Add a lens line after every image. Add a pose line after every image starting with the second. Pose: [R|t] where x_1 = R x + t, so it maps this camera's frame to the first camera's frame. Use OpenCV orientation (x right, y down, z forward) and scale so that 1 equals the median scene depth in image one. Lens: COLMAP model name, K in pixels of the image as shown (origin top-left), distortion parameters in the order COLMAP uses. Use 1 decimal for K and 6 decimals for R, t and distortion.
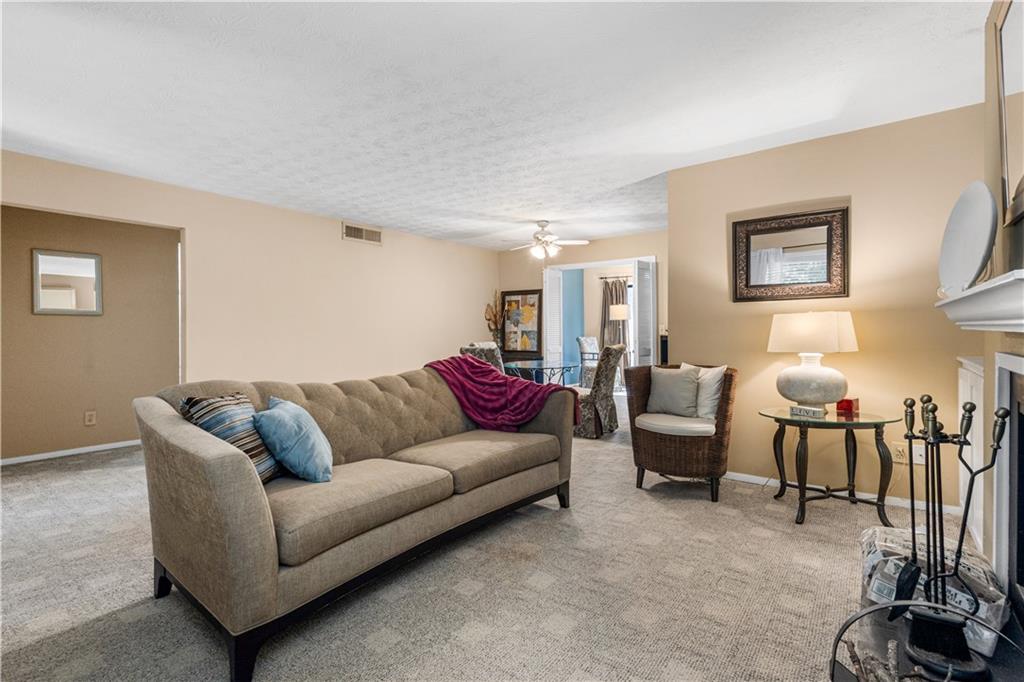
lens RADIAL K [[473.7, 0, 493.8], [0, 473.7, 333.7], [0, 0, 1]] dist [0.006424, -0.000837]
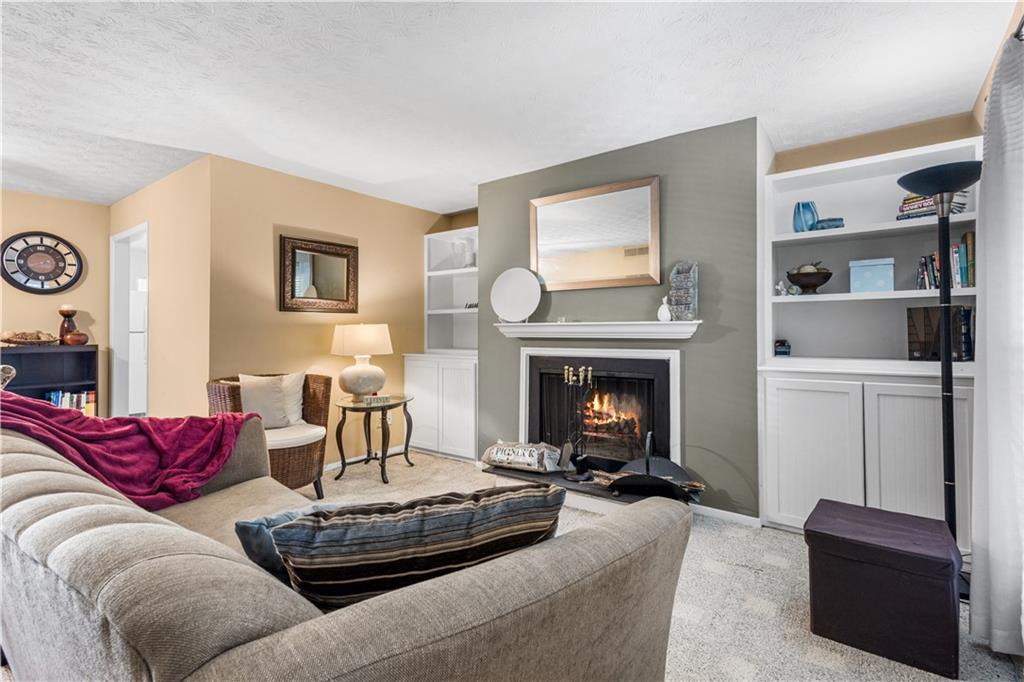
lens RADIAL K [[473.7, 0, 511.8], [0, 473.7, 331.5], [0, 0, 1]] dist [0.006424, -0.000837]
pose [[-0.026665, 0.006315, 0.999624, -0.258926], [0.008247, 0.999947, -0.006097, -0.005425], [-0.999610, 0.008082, -0.026716, 0.247989]]
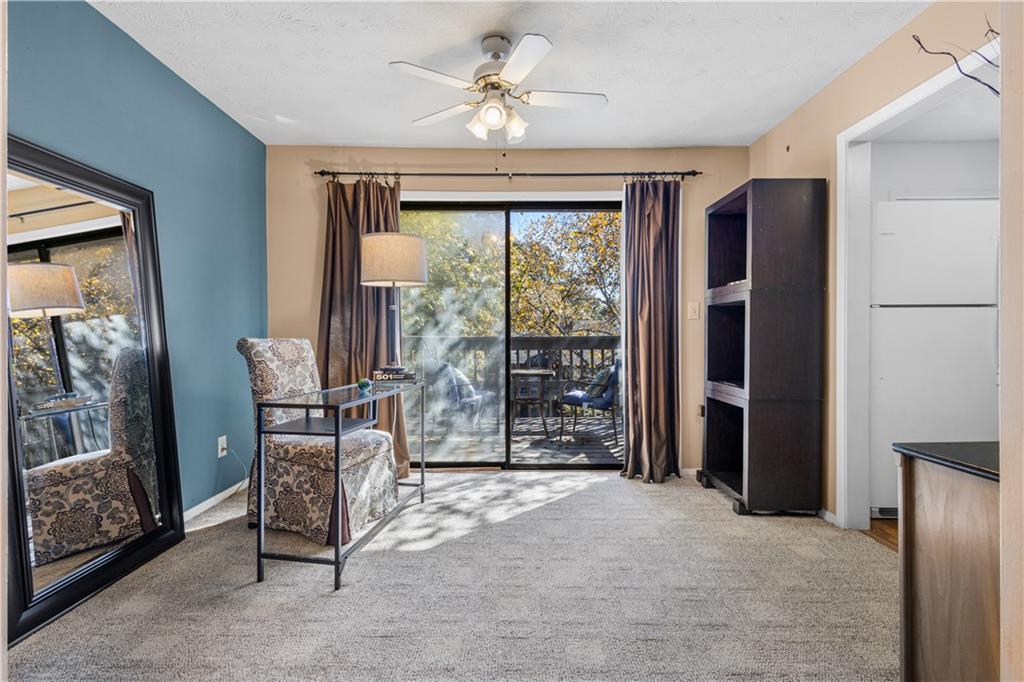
lens RADIAL K [[473.7, 0, 507.0], [0, 473.7, 339.4], [0, 0, 1]] dist [0.006424, -0.000837]
pose [[0.791274, 0.004119, 0.611448, 0.163569], [-0.004120, 0.999991, -0.001404, 0.009206], [-0.611448, -0.001408, 0.791283, 0.861436]]
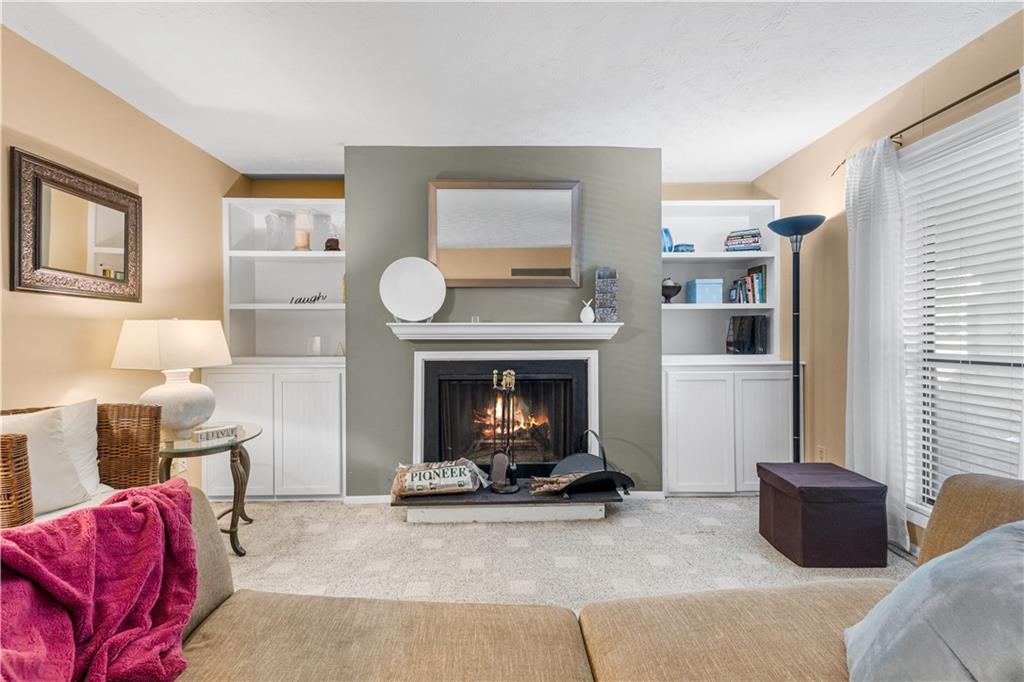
lens RADIAL K [[473.7, 0, 512.8], [0, 473.7, 345.0], [0, 0, 1]] dist [0.006424, -0.000837]
pose [[-0.634712, -0.002427, 0.772745, -0.140820], [0.010702, 0.999872, 0.011931, -0.001622], [-0.772674, 0.015843, -0.634605, 0.428806]]
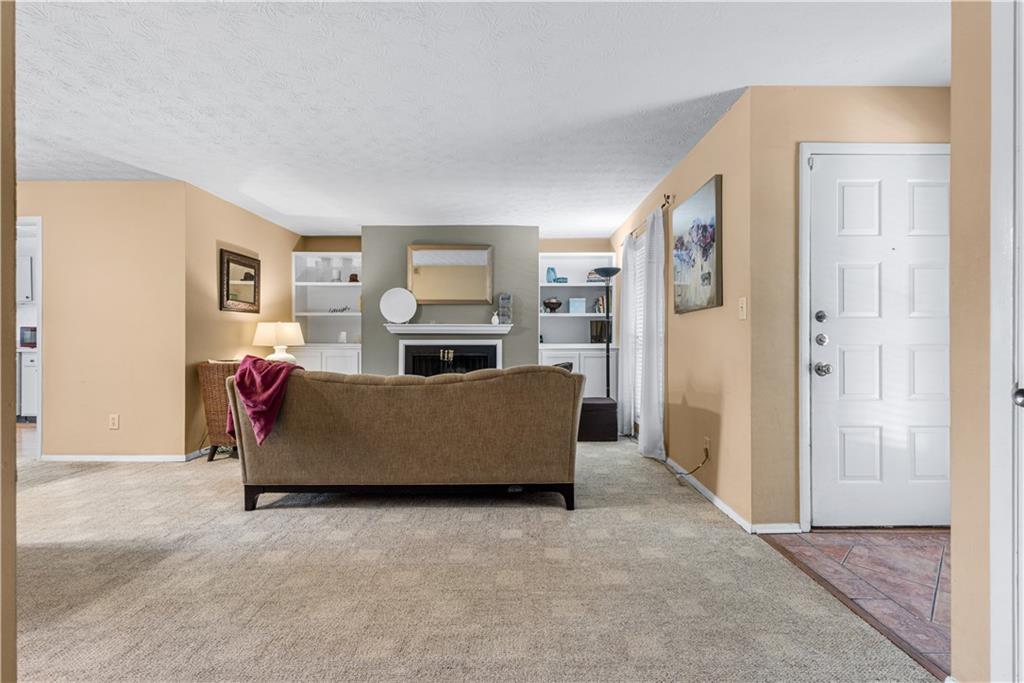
lens RADIAL K [[473.7, 0, 508.9], [0, 473.7, 341.5], [0, 0, 1]] dist [0.006424, -0.000837]
pose [[-0.611009, 0.000113, 0.791624, -0.472476], [0.006416, 0.999968, 0.004810, 0.008251], [-0.791598, 0.008018, -0.610990, 0.555520]]
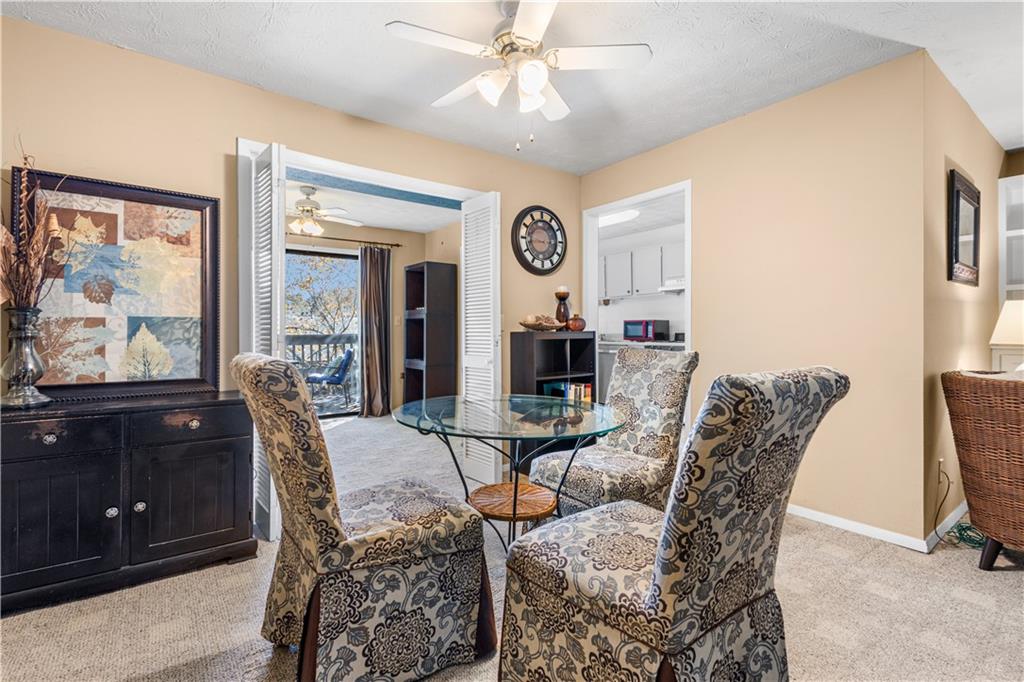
lens RADIAL K [[473.7, 0, 516.5], [0, 473.7, 334.2], [0, 0, 1]] dist [0.006424, -0.000837]
pose [[0.264547, 0.001971, 0.964371, -0.176306], [0.004640, 0.999984, -0.003317, 0.007662], [-0.964362, 0.005352, 0.264534, 0.685723]]
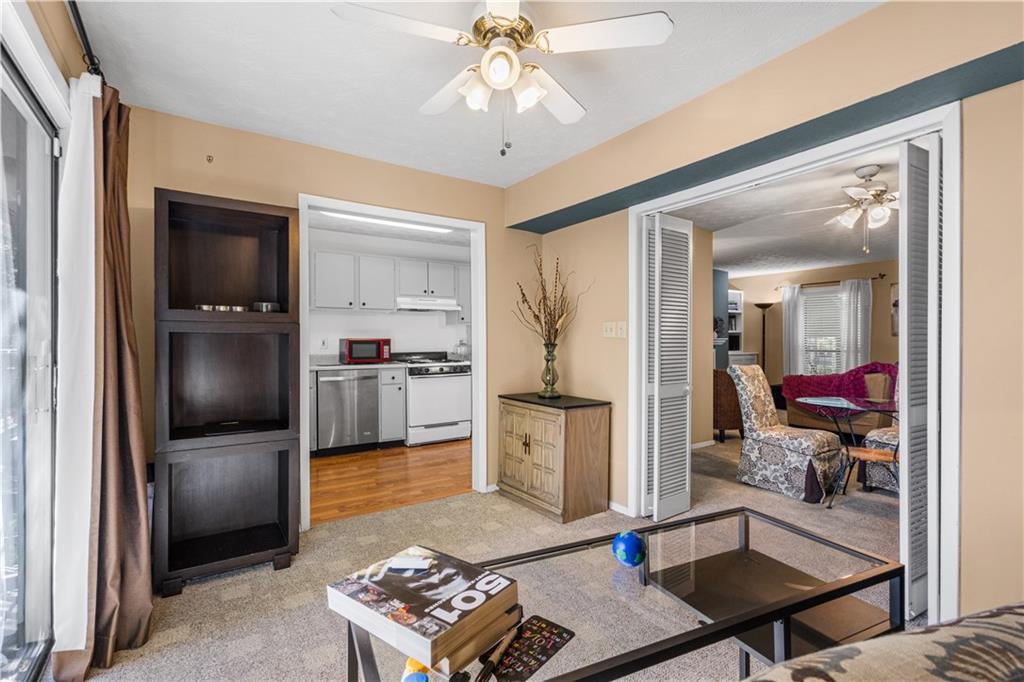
lens RADIAL K [[473.7, 0, 515.4], [0, 473.7, 340.3], [0, 0, 1]] dist [0.006424, -0.000837]
pose [[-0.956375, 0.005717, 0.292085, 0.281130], [0.006653, 0.999975, 0.002211, -0.017594], [-0.292065, 0.004058, -0.956390, 1.321588]]
